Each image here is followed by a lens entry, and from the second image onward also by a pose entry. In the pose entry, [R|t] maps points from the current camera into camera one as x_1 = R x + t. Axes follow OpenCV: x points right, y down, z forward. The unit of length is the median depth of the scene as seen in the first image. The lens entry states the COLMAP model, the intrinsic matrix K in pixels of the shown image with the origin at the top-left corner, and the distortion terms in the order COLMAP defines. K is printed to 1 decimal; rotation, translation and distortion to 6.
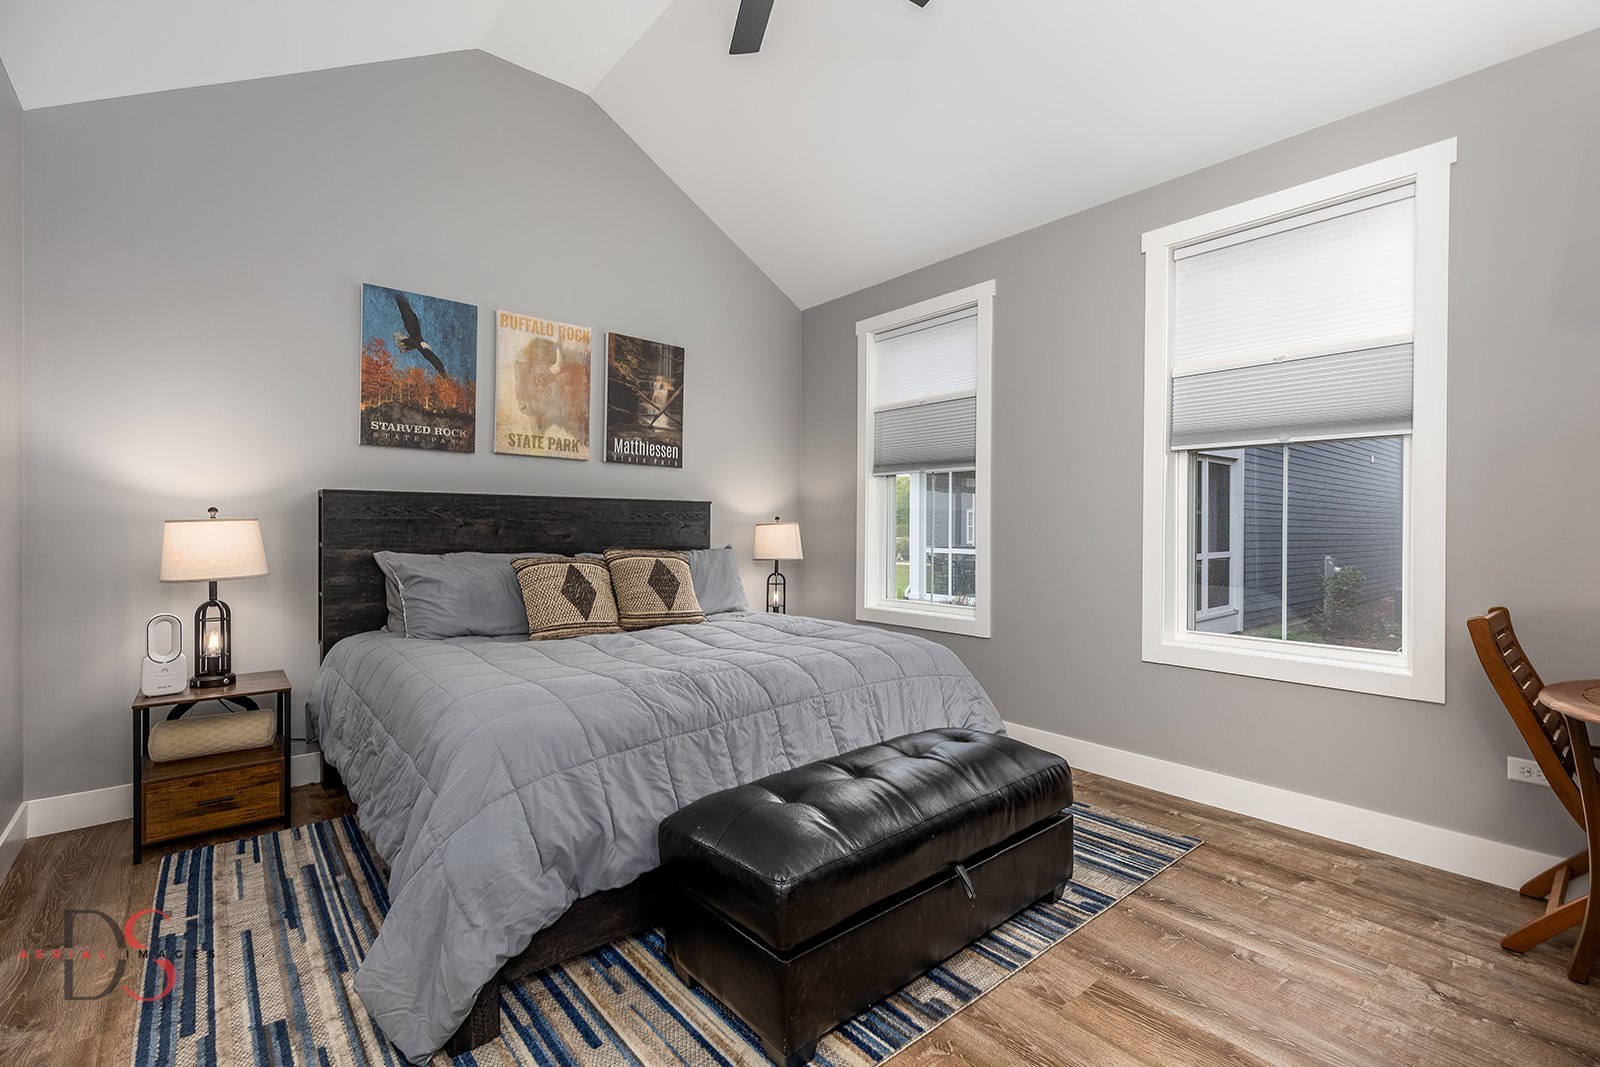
lens RADIAL K [[713.6, 0, 804.6], [0, 713.6, 535.6], [0, 0, 1]] dist [0.003499, -0.000242]
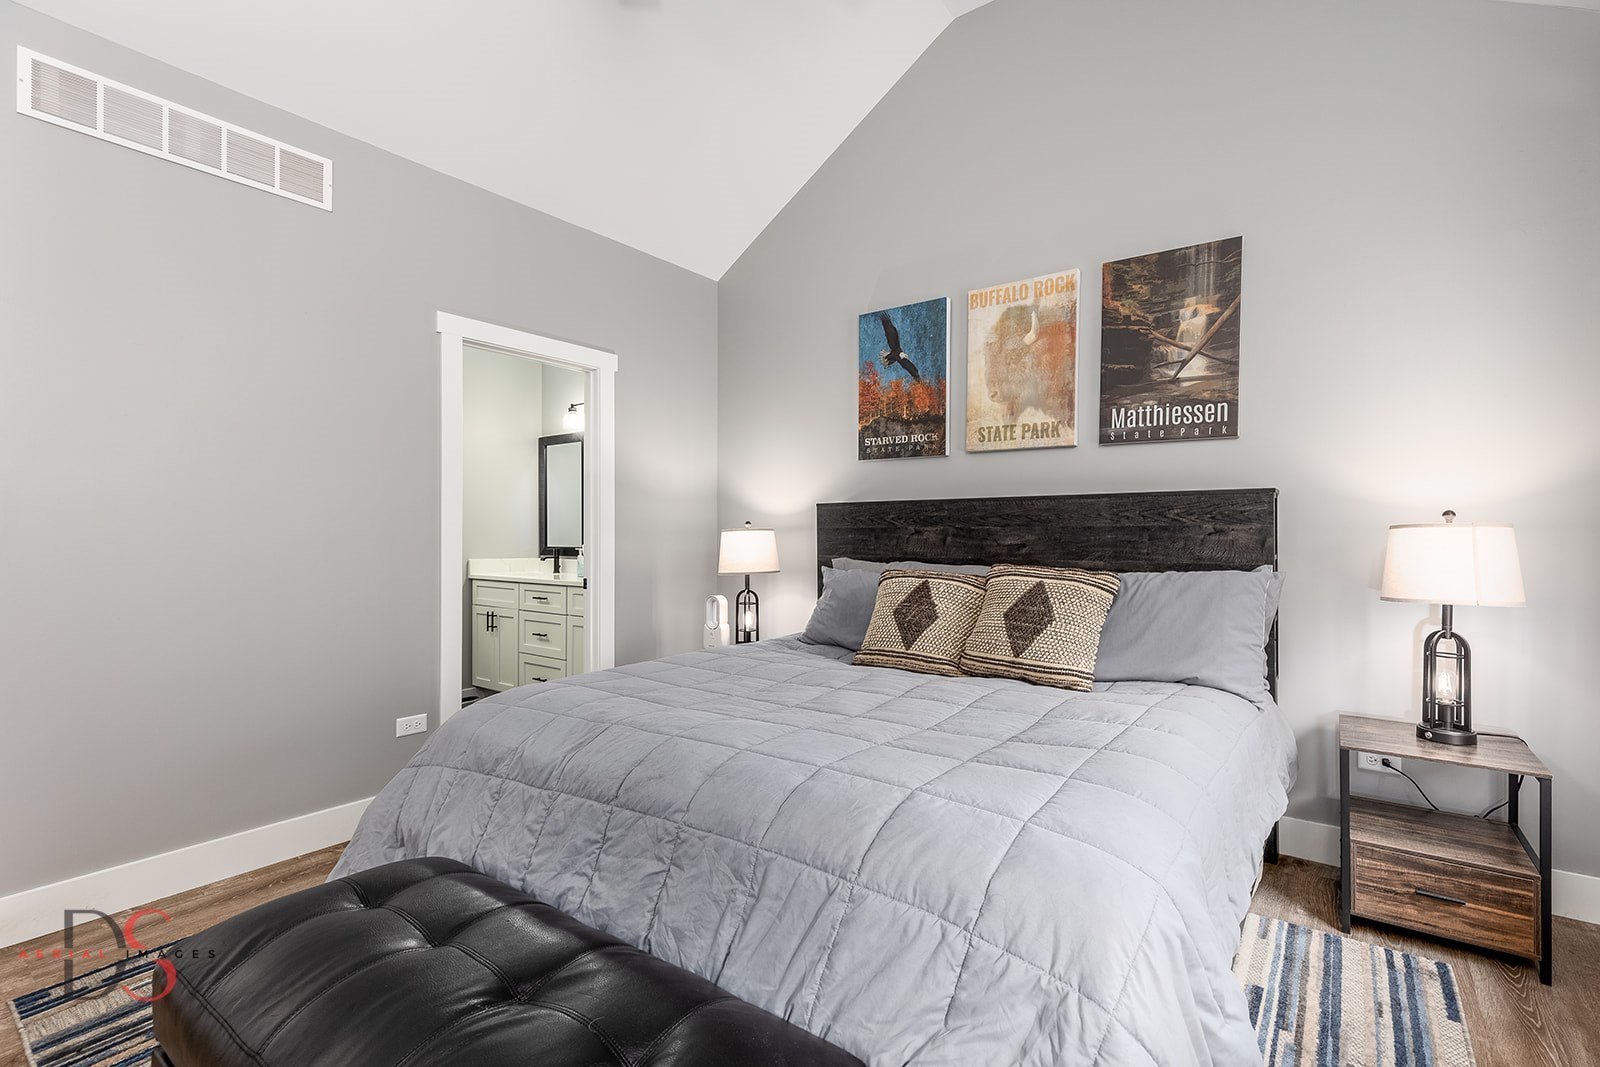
lens RADIAL K [[713.6, 0, 806.8], [0, 713.6, 531.6], [0, 0, 1]] dist [0.003499, -0.000242]
pose [[0.226197, -0.008342, -0.974046, 0.374919], [-0.008195, 0.999912, -0.010467, -0.005064], [0.974047, 0.010350, 0.226109, 0.576028]]
